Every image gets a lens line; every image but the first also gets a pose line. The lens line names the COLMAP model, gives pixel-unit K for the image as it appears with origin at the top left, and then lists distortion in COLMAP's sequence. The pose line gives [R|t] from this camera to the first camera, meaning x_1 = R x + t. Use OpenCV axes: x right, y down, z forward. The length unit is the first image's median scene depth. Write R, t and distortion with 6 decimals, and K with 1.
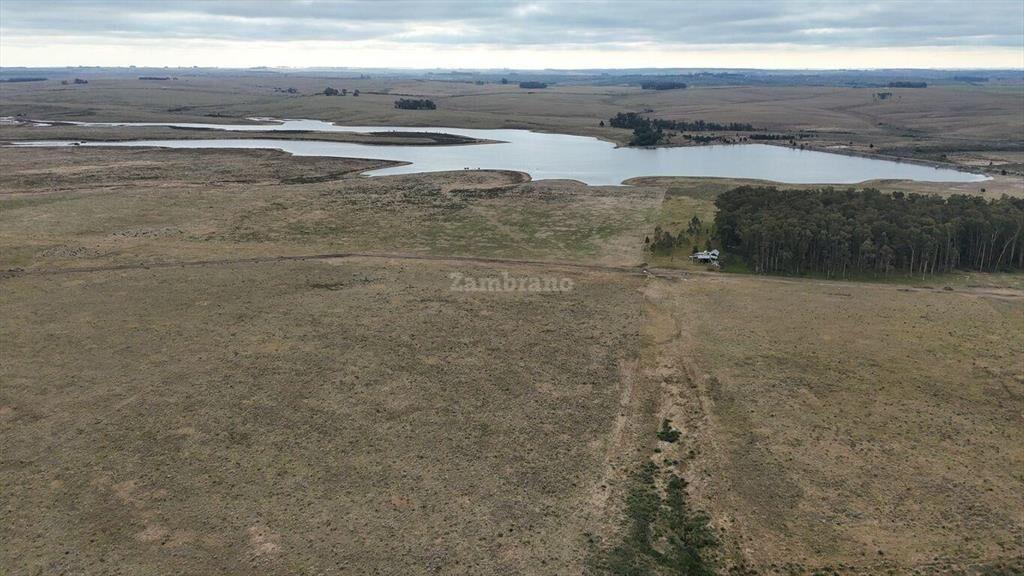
lens RADIAL K [[749.0, 0, 512.0], [0, 749.0, 288.0], [0, 0, 1]] dist [0.088972, -0.088124]
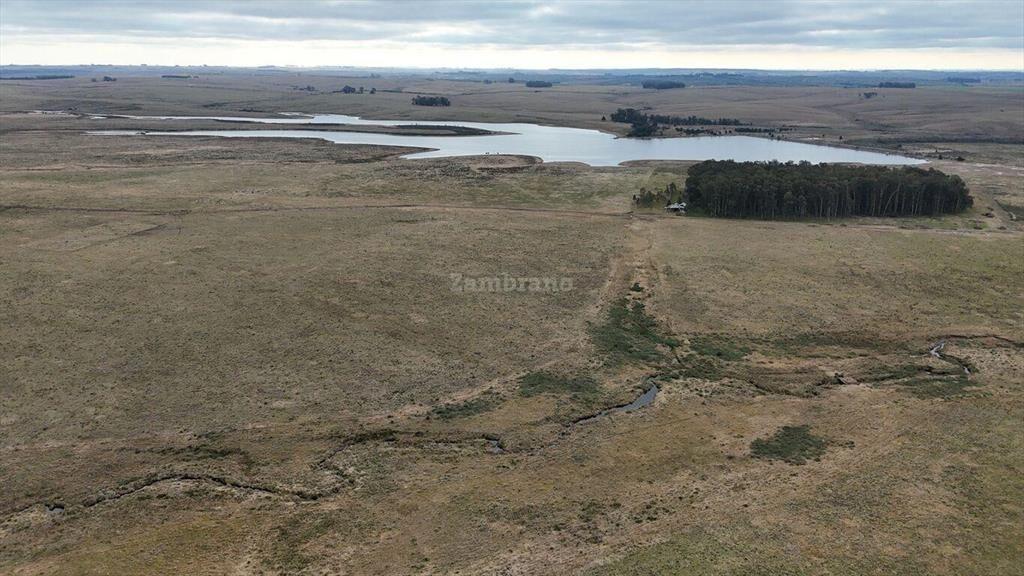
lens RADIAL K [[749.0, 0, 512.0], [0, 749.0, 288.0], [0, 0, 1]] dist [0.088972, -0.088124]
pose [[0.999982, 0.004819, -0.003519, -0.012249], [-0.004818, 0.999988, 0.000455, 0.036962], [0.003521, -0.000438, 0.999994, -0.128035]]
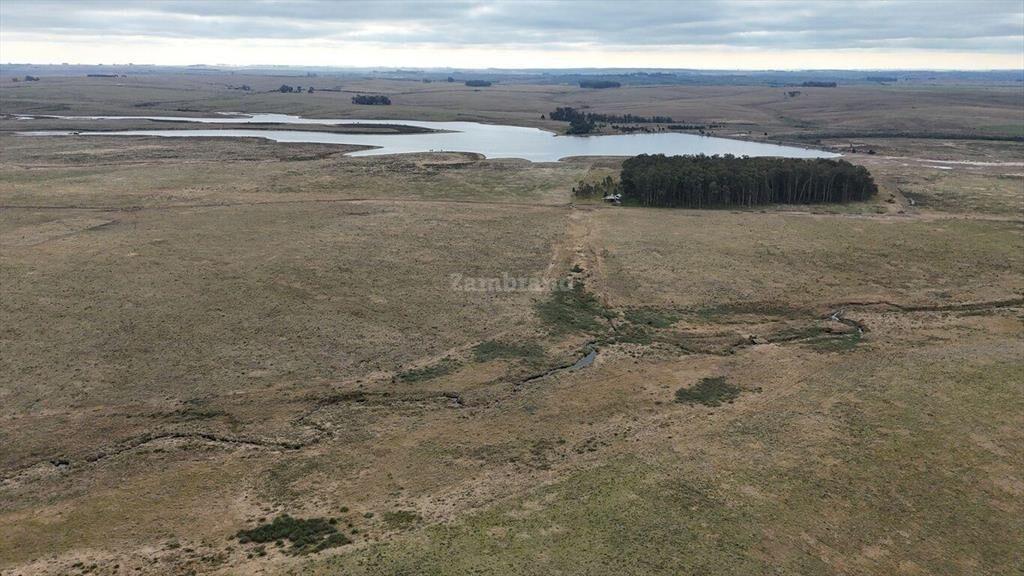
lens RADIAL K [[749.0, 0, 512.0], [0, 749.0, 288.0], [0, 0, 1]] dist [0.088972, -0.088124]
pose [[0.997269, -0.017487, 0.071750, -0.015631], [0.017407, 0.999847, 0.001744, 0.044366], [-0.071770, -0.000491, 0.997421, -0.153736]]
